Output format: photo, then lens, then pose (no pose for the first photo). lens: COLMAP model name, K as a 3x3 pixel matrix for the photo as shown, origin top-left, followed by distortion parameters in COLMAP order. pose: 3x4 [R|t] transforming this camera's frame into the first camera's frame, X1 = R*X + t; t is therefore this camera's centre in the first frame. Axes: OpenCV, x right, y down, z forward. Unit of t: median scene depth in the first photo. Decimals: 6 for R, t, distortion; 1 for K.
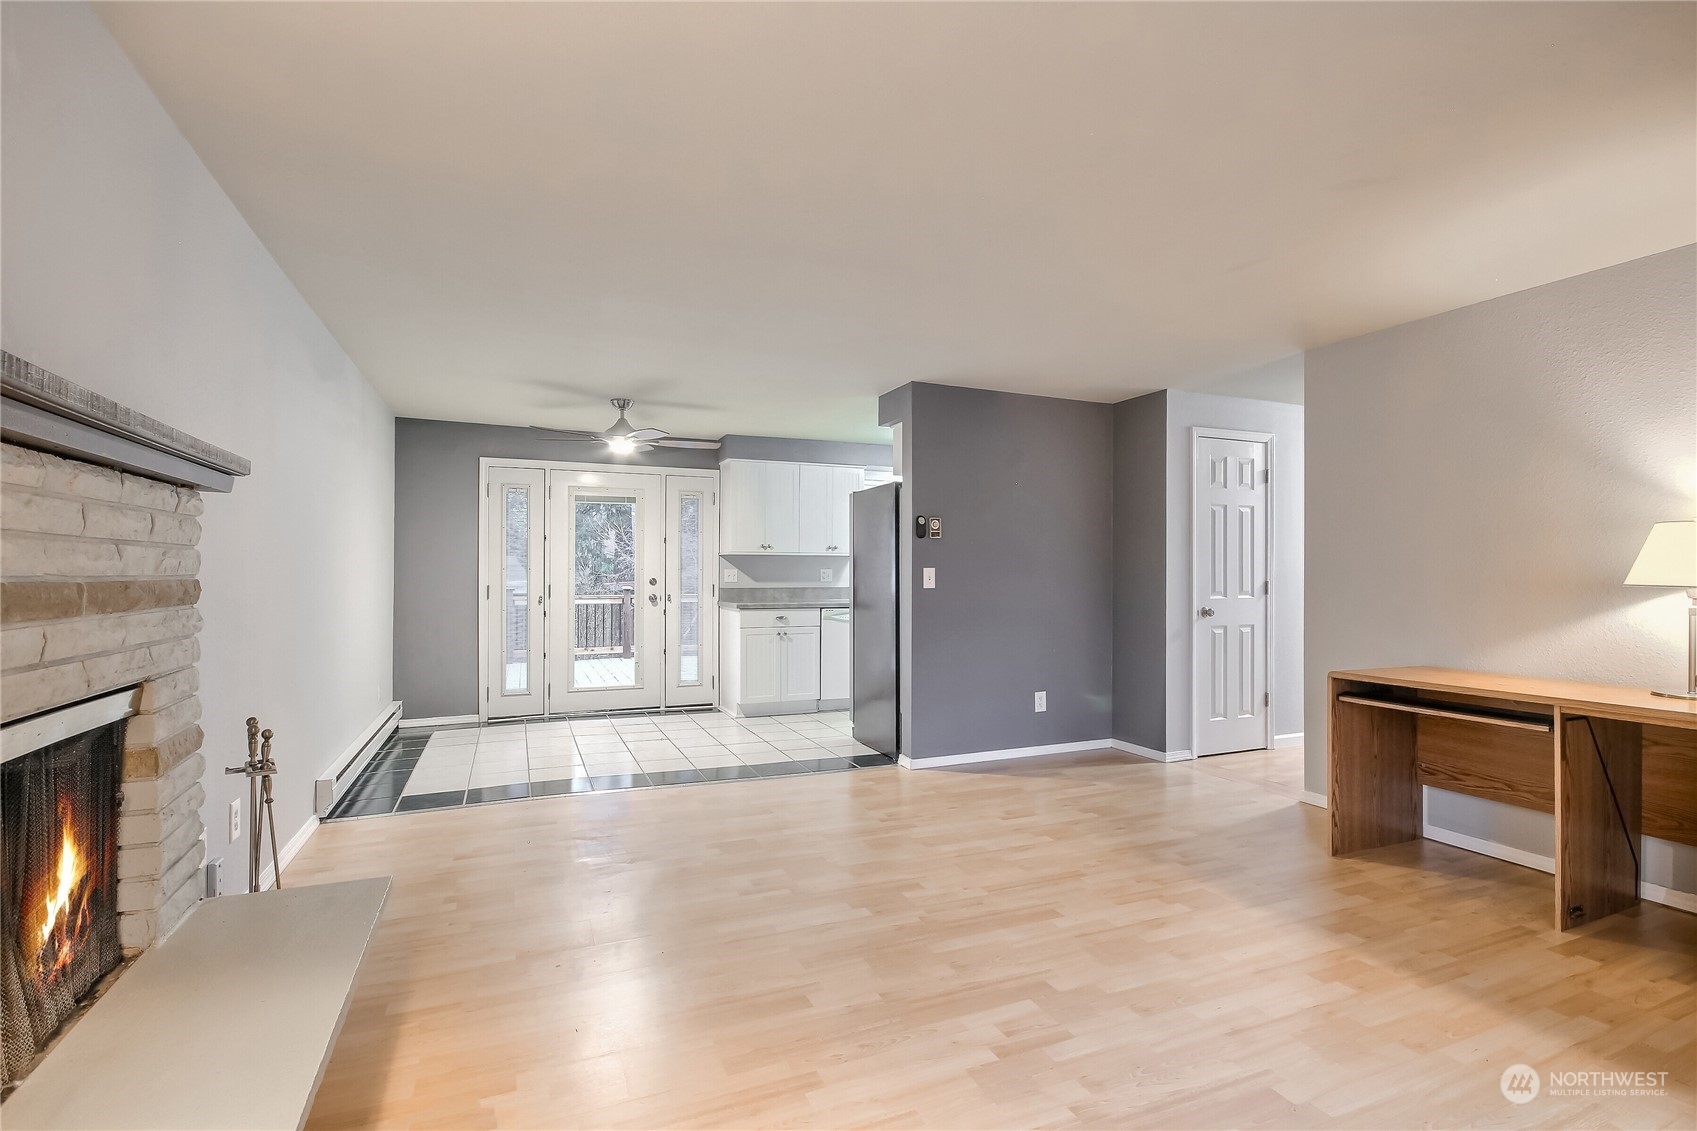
lens RADIAL K [[795.5, 0, 849.5], [0, 795.5, 566.8], [0, 0, 1]] dist [0.000527, -0.001957]
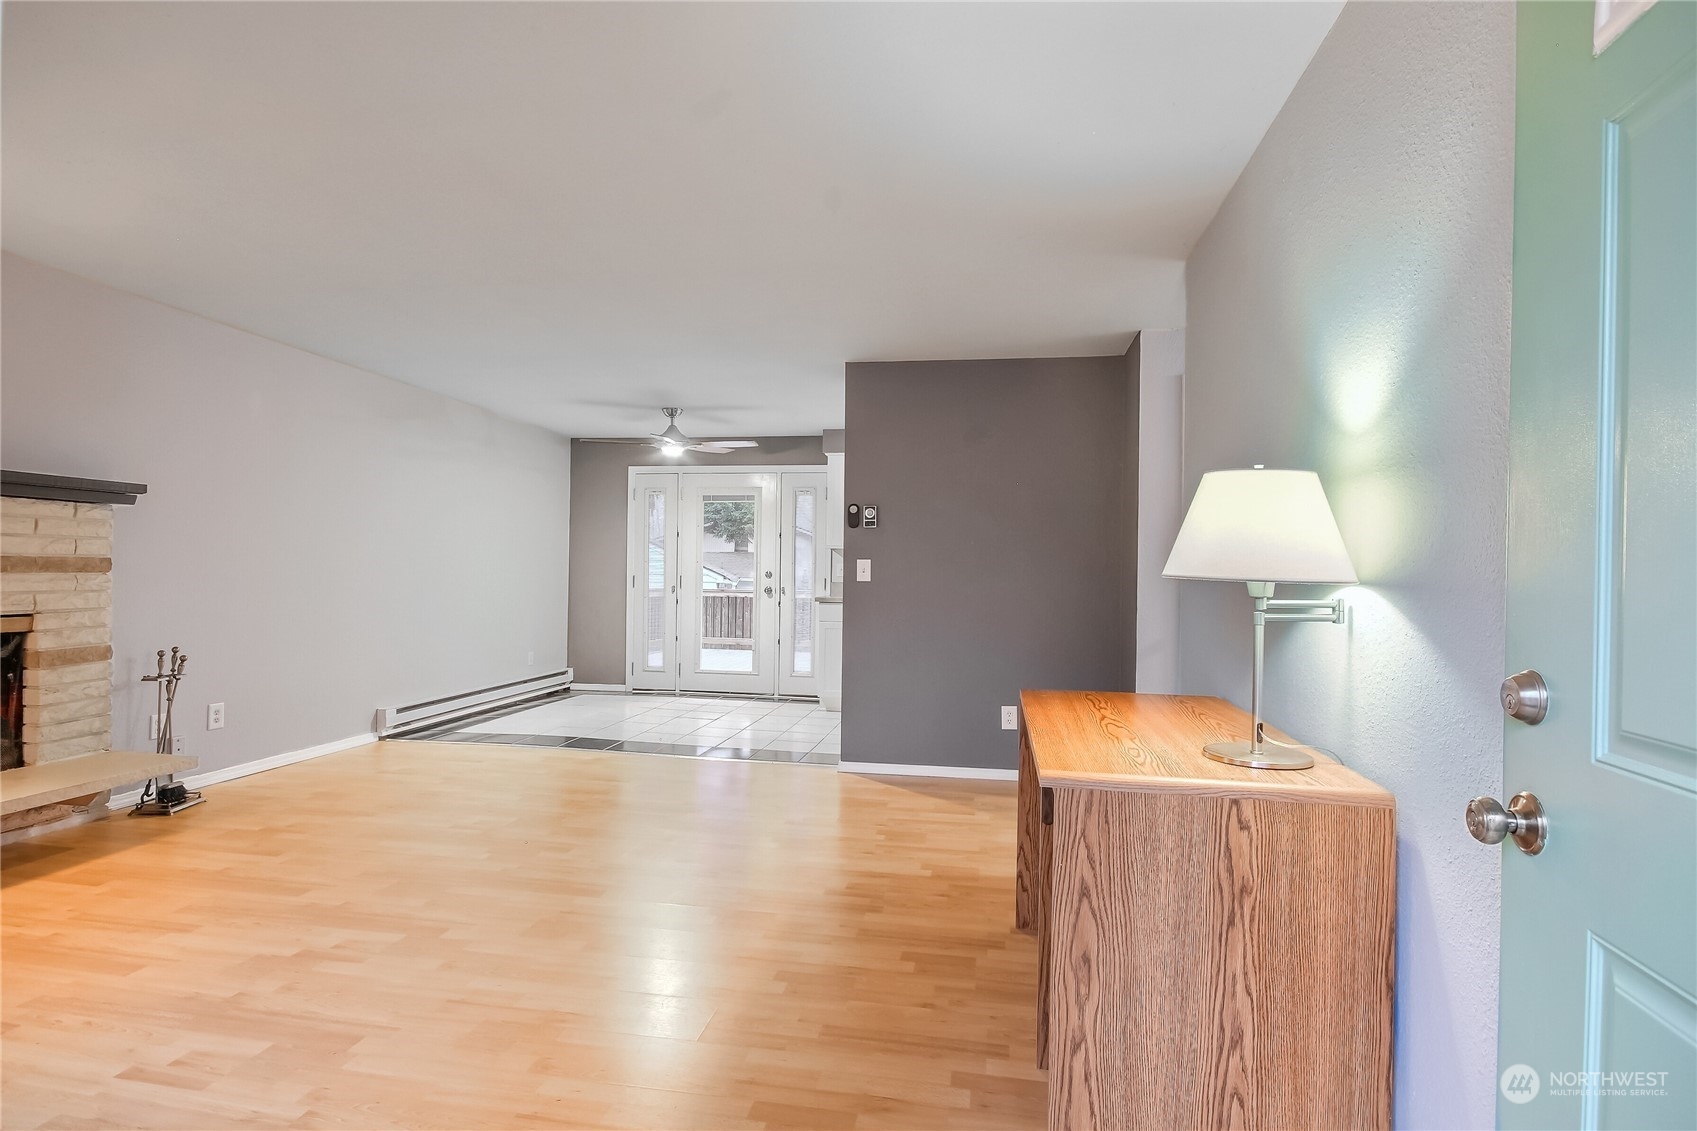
lens RADIAL K [[857.9, 0, 859.9], [0, 857.9, 572.2], [0, 0, 1]] dist [0.003821, -0.000452]
pose [[0.839522, 0.009983, -0.543233, 0.684695], [-0.008169, 0.999950, 0.005752, 0.011111], [0.543264, -0.000391, 0.839562, 0.161524]]
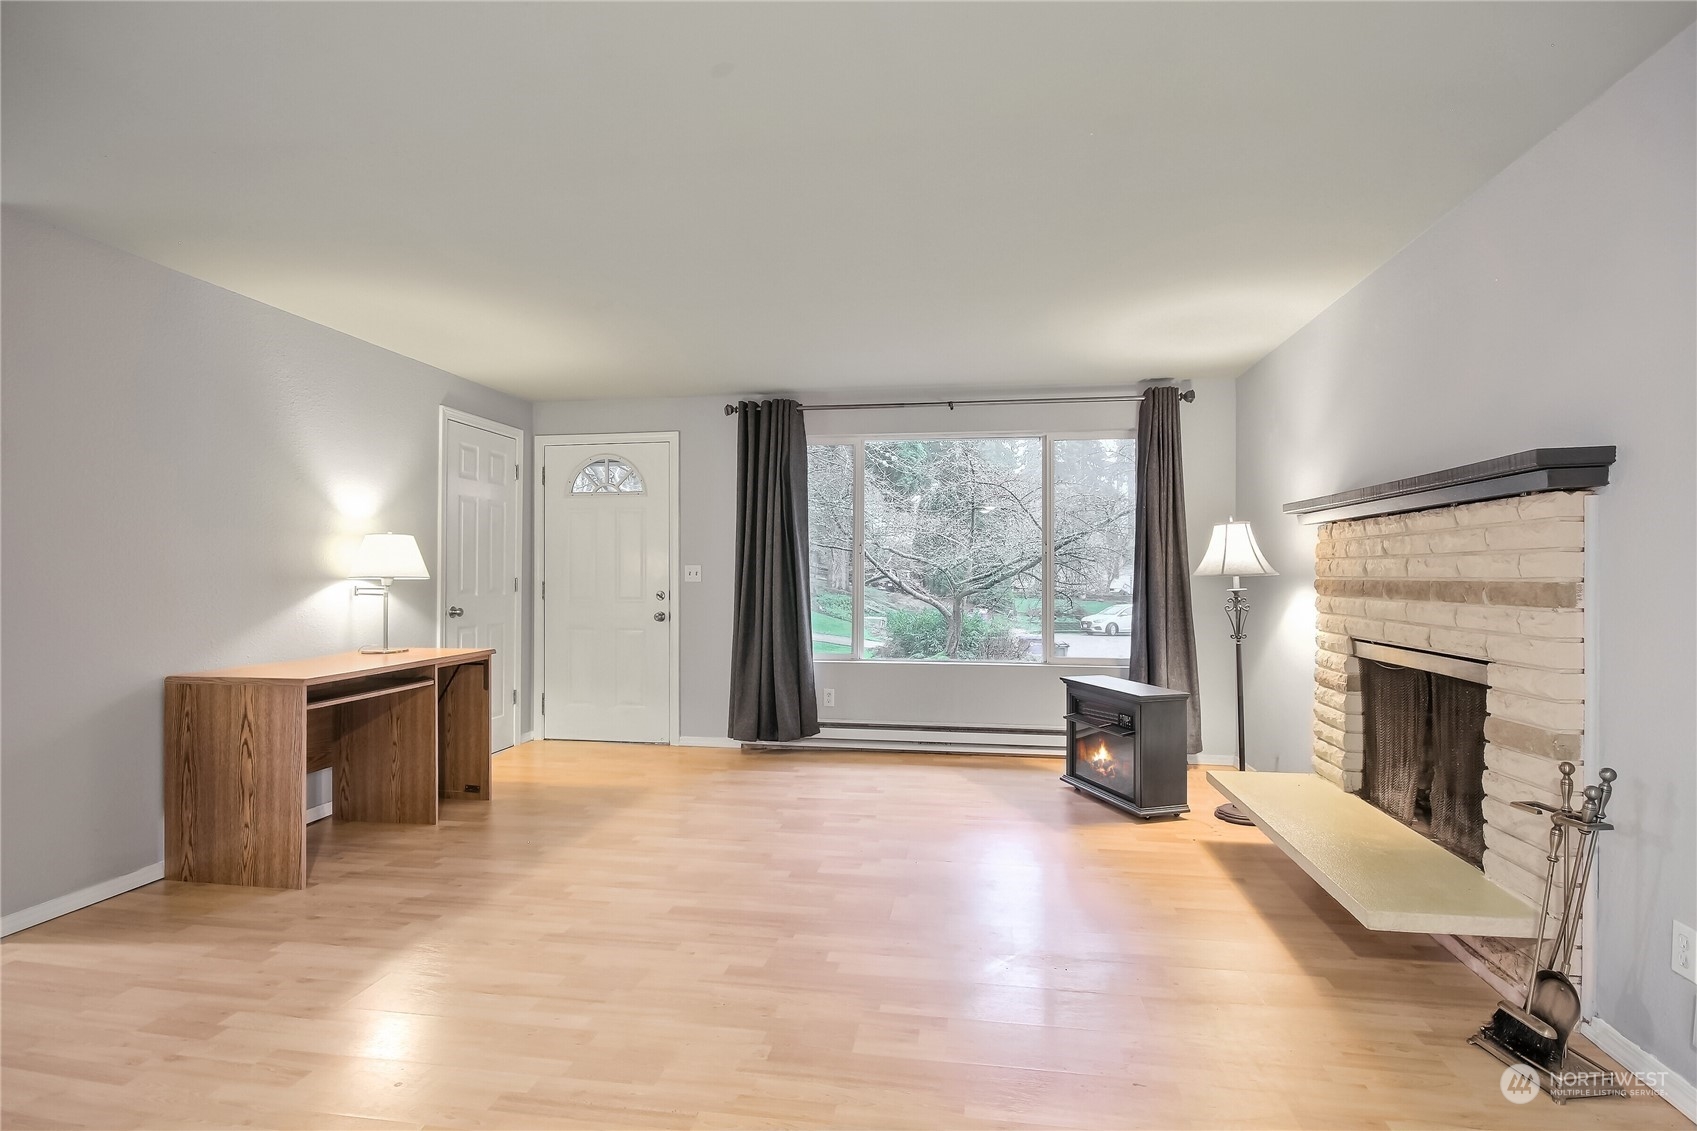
lens RADIAL K [[795.5, 0, 858.9], [0, 795.5, 566.1], [0, 0, 1]] dist [0.000527, -0.001957]
pose [[-0.846125, -0.000767, 0.532983, -0.287838], [-0.009322, 0.999867, -0.013361, 0.007865], [-0.532902, -0.016273, -0.846020, 1.053303]]
